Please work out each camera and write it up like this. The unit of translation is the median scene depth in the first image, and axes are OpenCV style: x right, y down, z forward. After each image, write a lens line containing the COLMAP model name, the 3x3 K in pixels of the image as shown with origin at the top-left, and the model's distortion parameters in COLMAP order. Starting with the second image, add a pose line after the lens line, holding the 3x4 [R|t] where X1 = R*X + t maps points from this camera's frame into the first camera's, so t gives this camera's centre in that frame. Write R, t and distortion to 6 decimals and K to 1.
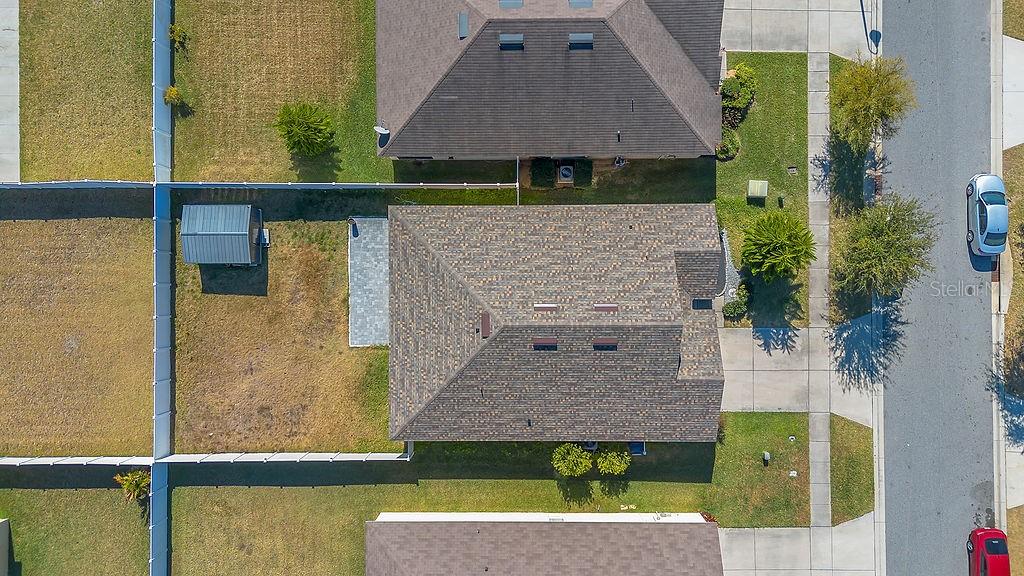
lens RADIAL K [[722.8, 0, 512.0], [0, 722.8, 288.0], [0, 0, 1]] dist [0.000863, -0.002499]
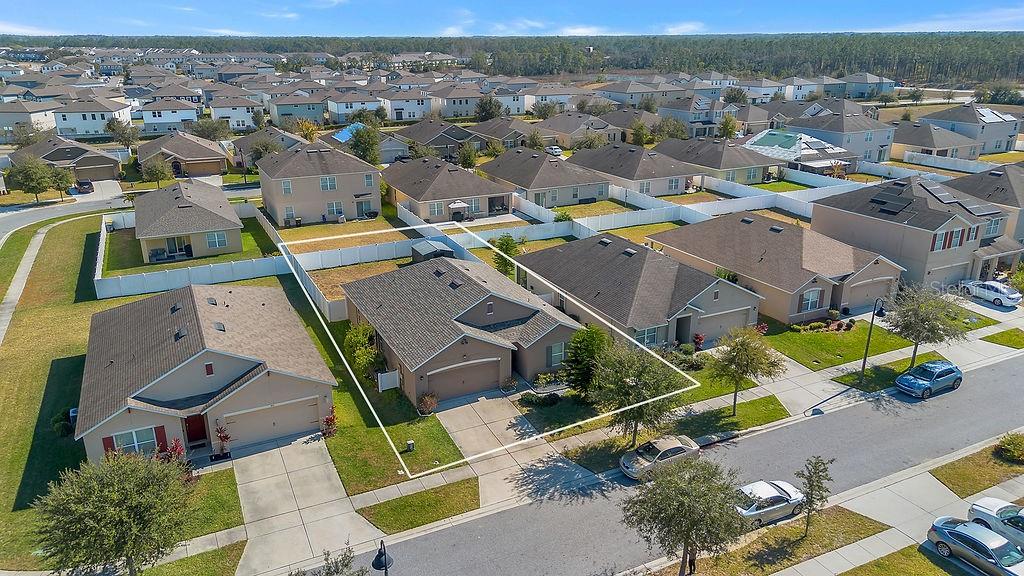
lens RADIAL K [[722.8, 0, 512.0], [0, 722.8, 288.0], [0, 0, 1]] dist [0.000863, -0.002499]
pose [[0.435957, 0.307233, -0.845902, 1.158364], [-0.899965, 0.146804, -0.410500, 0.473434], [-0.001937, 0.940243, 0.340500, 0.465134]]
